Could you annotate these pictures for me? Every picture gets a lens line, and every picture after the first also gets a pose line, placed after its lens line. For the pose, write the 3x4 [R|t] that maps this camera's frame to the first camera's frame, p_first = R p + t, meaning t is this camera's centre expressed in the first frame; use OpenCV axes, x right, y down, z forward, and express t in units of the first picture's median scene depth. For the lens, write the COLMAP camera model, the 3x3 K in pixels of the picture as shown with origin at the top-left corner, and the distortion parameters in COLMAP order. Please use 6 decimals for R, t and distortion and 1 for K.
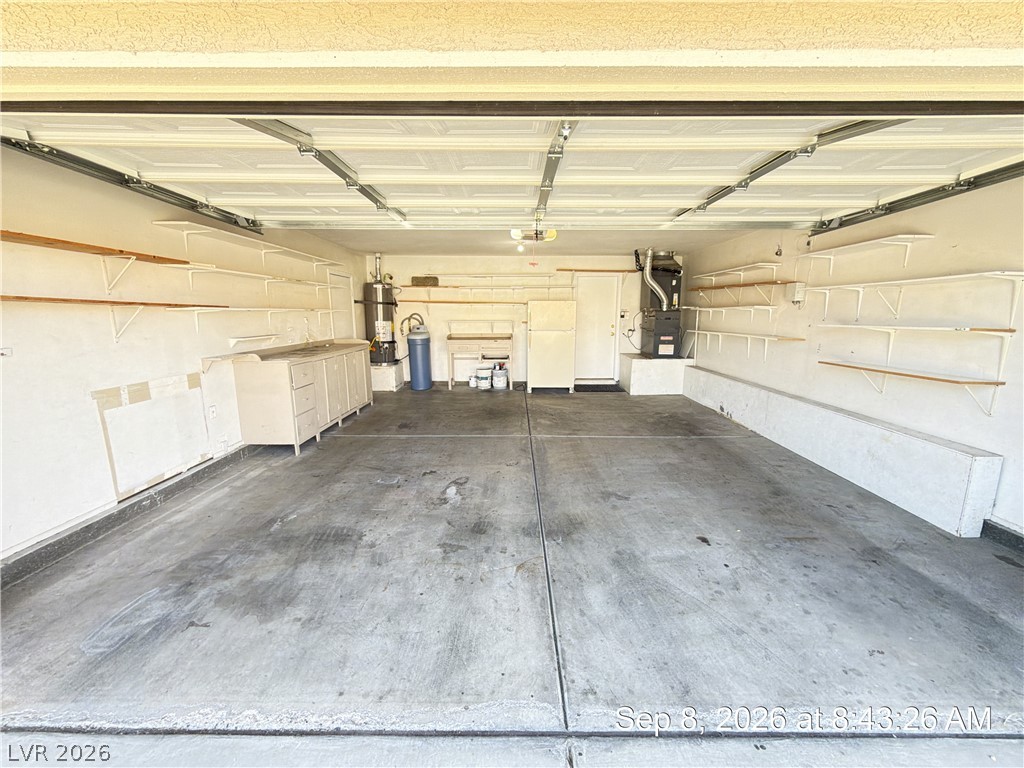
lens RADIAL K [[406.5, 0, 513.2], [0, 406.5, 384.2], [0, 0, 1]] dist [-0.000313, -0.000024]
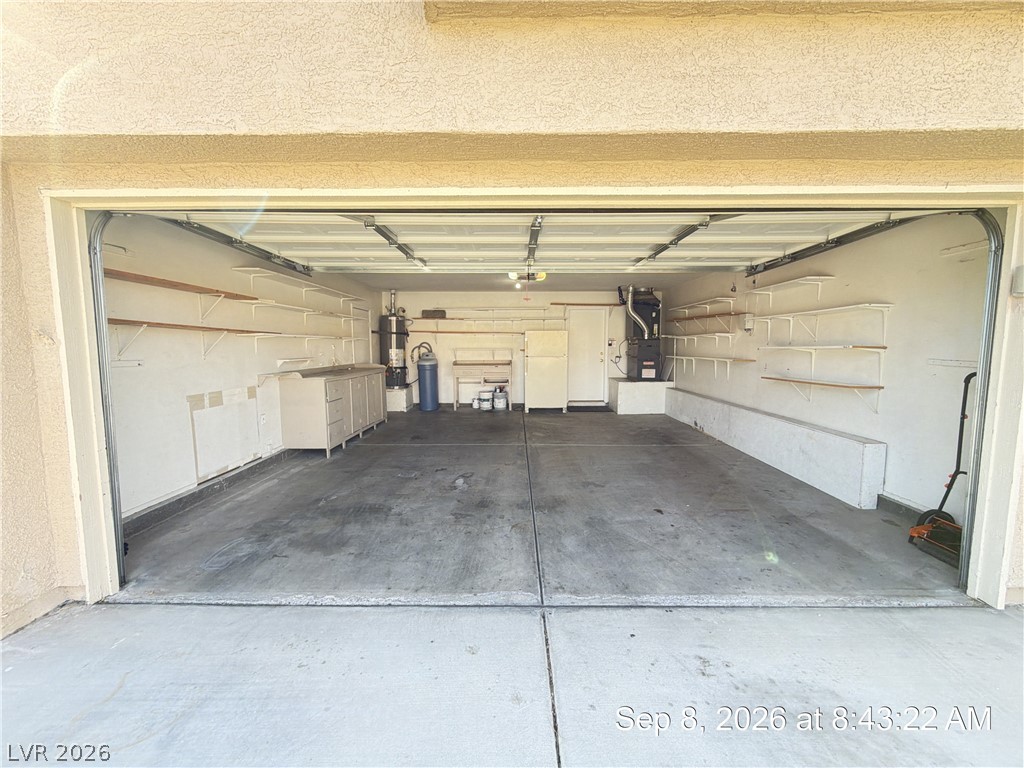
lens RADIAL K [[406.5, 0, 512.6], [0, 406.5, 383.8], [0, 0, 1]] dist [-0.000313, -0.000024]
pose [[0.999990, -0.001727, -0.004048, 0.014913], [0.001395, 0.996738, -0.080694, 0.081548], [0.004174, 0.080688, 0.996731, -0.284837]]
